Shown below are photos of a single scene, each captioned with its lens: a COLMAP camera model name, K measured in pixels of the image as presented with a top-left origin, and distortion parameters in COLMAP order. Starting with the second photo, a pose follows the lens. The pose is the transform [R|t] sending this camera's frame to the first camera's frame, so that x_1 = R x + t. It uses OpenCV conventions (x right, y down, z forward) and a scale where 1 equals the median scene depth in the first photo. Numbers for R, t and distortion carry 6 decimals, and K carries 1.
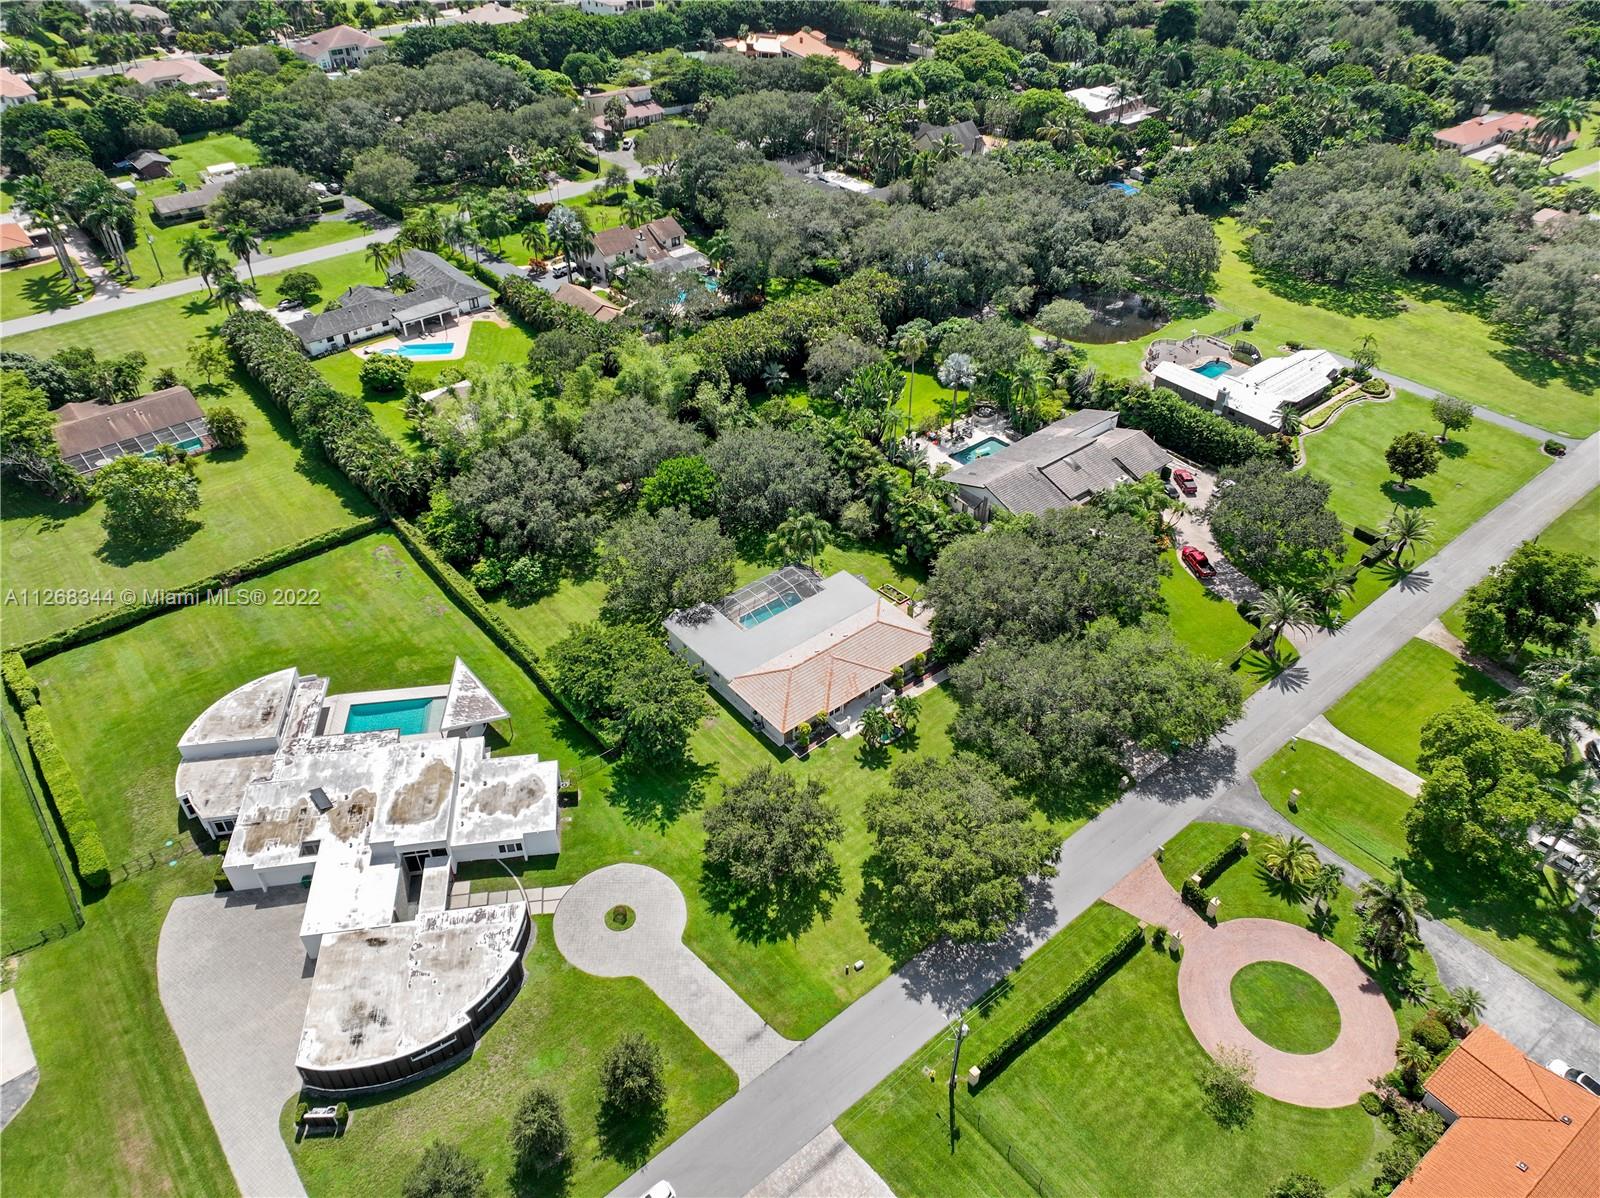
lens RADIAL K [[1122.8, 0, 800.0], [0, 1122.8, 599.0], [0, 0, 1]] dist [-0.001906, 0.000891]
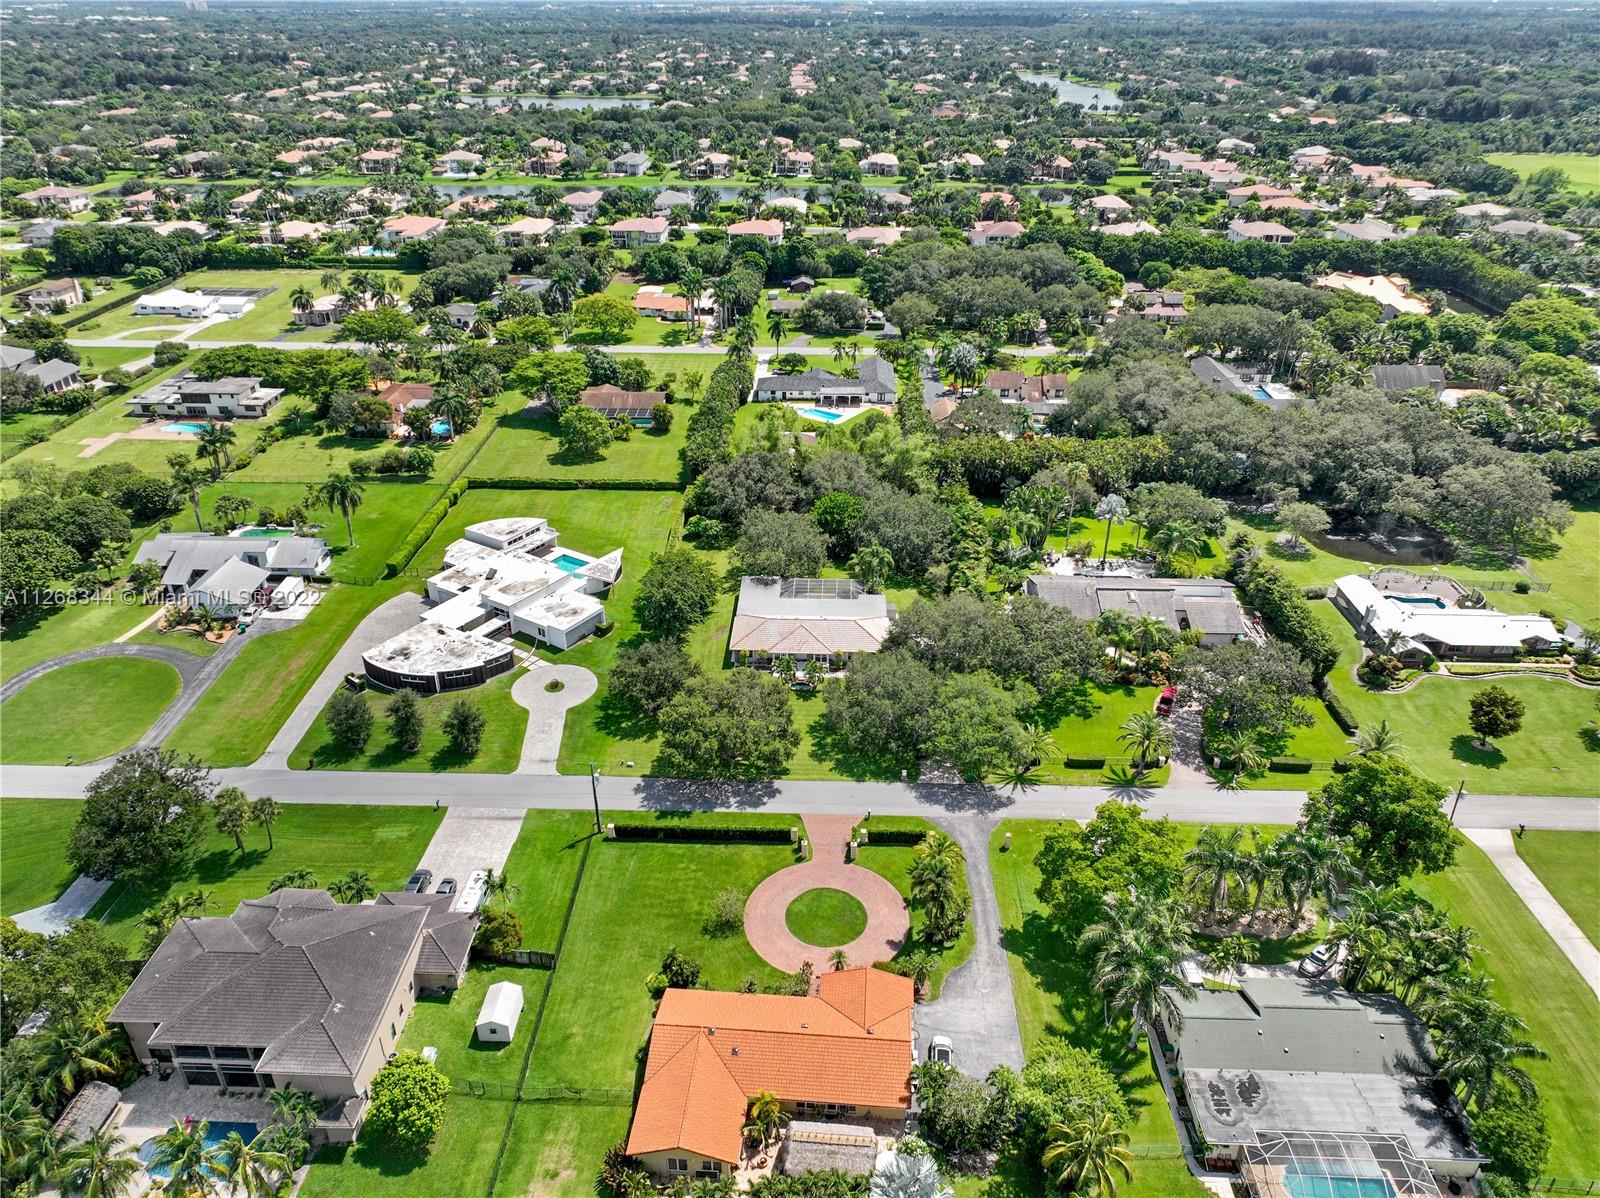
lens RADIAL K [[1130.2, 0, 800.0], [0, 1130.2, 599.0], [0, 0, 1]] dist [0.003419, 0.004008]
pose [[0.746375, 0.311582, -0.588082, 0.824572], [-0.413775, 0.909346, -0.043353, 0.084648], [0.521262, 0.275692, 0.807638, -0.104162]]
